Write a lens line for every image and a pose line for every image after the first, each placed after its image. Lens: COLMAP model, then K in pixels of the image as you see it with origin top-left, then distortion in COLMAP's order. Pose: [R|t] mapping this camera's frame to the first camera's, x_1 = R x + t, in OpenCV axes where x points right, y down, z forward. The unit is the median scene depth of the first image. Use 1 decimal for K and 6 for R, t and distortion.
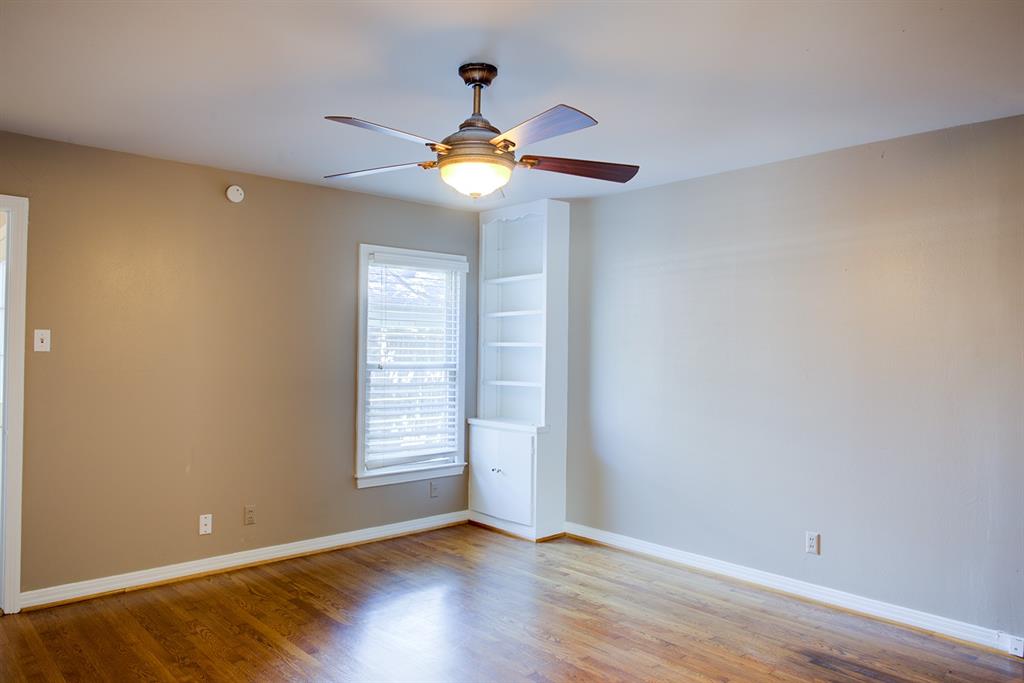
lens RADIAL K [[723.6, 0, 511.5], [0, 723.6, 340.9], [0, 0, 1]] dist [0.005195, -0.001488]
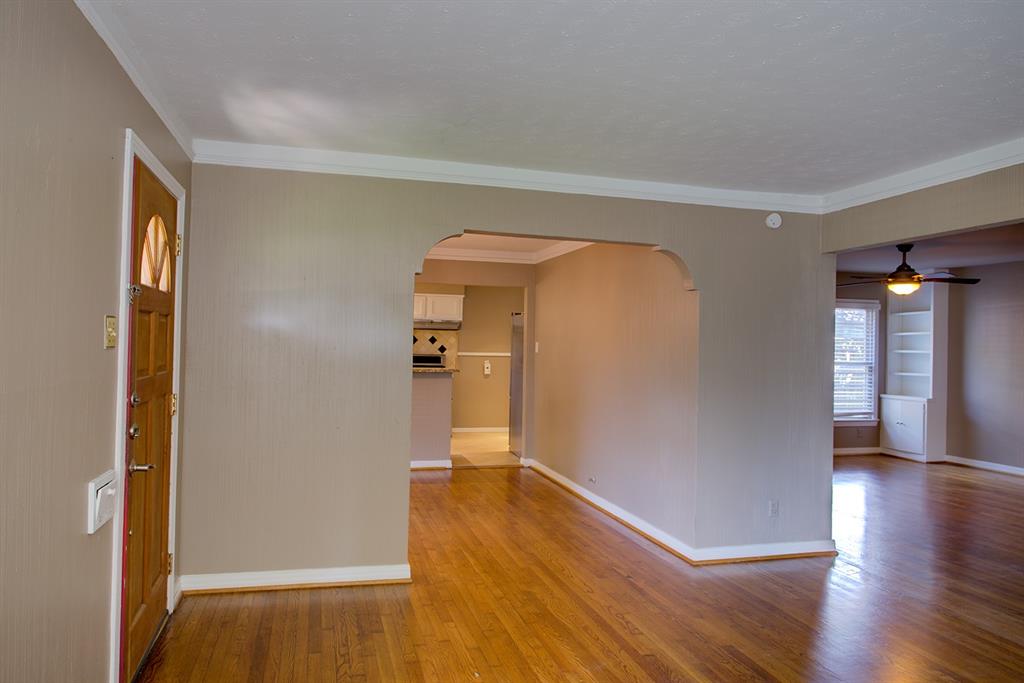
lens RADIAL K [[723.6, 0, 506.5], [0, 723.6, 338.6], [0, 0, 1]] dist [0.005195, -0.001488]
pose [[0.890235, 0.001306, -0.455500, -0.070569], [-0.001371, 0.999999, 0.000186, -0.025878], [0.455500, 0.000459, 0.890236, -1.011550]]
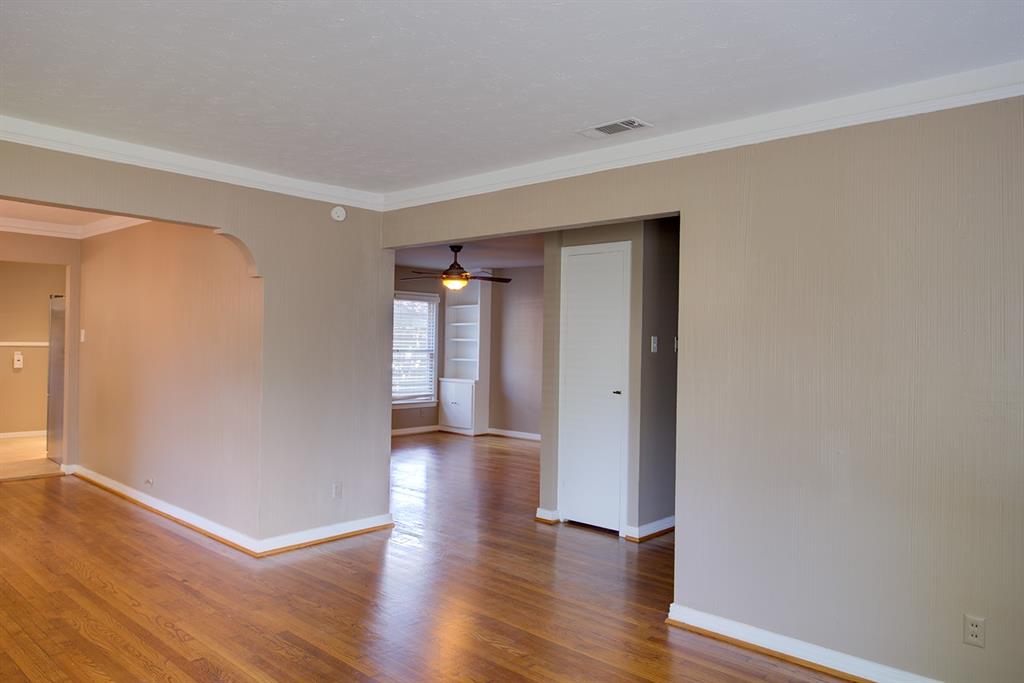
lens RADIAL K [[723.6, 0, 506.7], [0, 723.6, 338.4], [0, 0, 1]] dist [0.005195, -0.001488]
pose [[0.996491, 0.007432, 0.083367, -0.044428], [-0.008493, 0.999887, 0.012384, -0.025481], [-0.083265, -0.013049, 0.996442, -1.008079]]
